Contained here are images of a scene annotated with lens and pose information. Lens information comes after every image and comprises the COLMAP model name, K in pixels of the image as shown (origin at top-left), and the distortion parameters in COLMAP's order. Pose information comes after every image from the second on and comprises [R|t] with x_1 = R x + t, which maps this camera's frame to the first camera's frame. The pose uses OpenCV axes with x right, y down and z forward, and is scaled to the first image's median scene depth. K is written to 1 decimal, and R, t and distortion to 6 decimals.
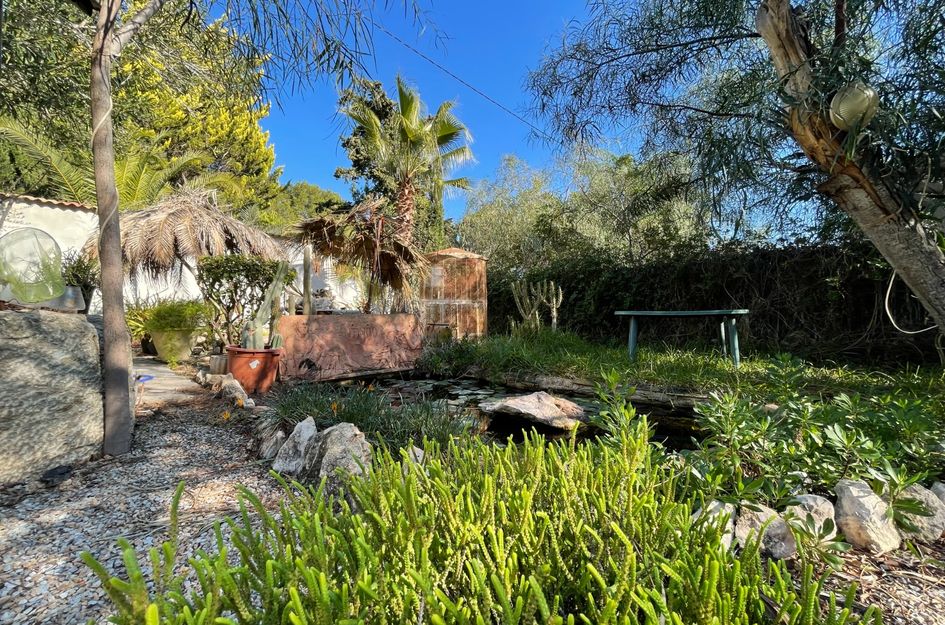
lens RADIAL K [[380.5, 0, 468.5], [0, 380.5, 310.3], [0, 0, 1]] dist [-0.001204, 0.000463]
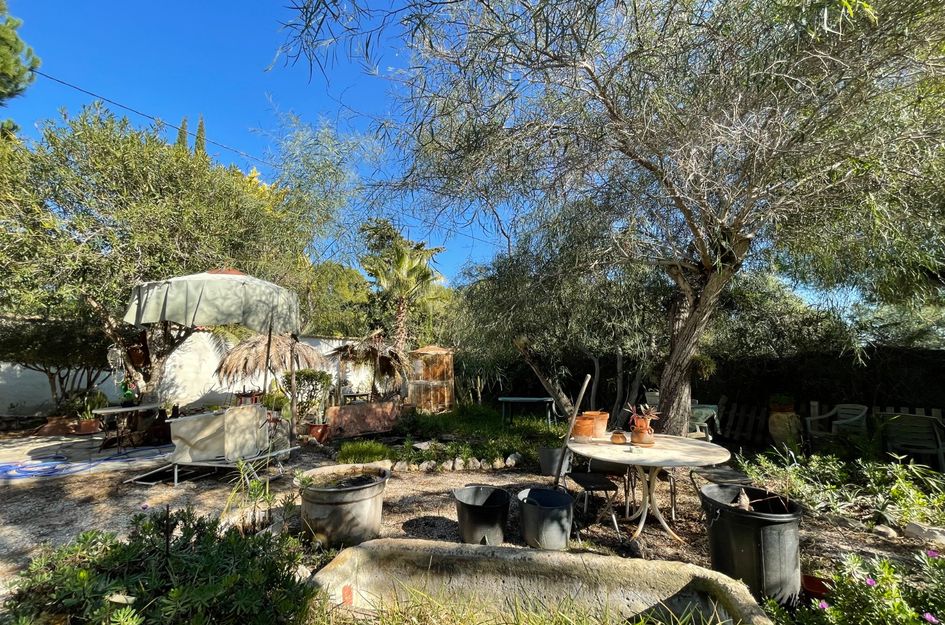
lens RADIAL K [[380.5, 0, 468.5], [0, 380.5, 310.3], [0, 0, 1]] dist [-0.001204, 0.000463]
pose [[0.998643, -0.027293, -0.044357, 0.369631], [0.020929, 0.990198, -0.138095, -0.187833], [0.047691, 0.136980, 0.989425, -1.044715]]
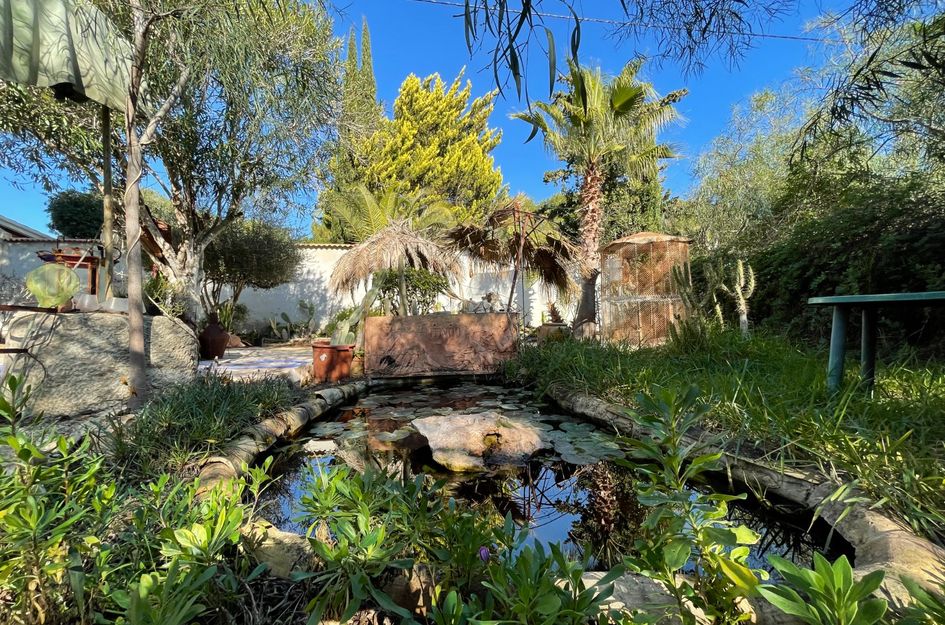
lens RADIAL K [[380.5, 0, 468.5], [0, 380.5, 310.3], [0, 0, 1]] dist [-0.001204, 0.000463]
pose [[0.768114, -0.031838, -0.639521, 0.395558], [0.025200, 0.999492, -0.019492, 0.020372], [0.639817, -0.001144, 0.768527, 0.261656]]
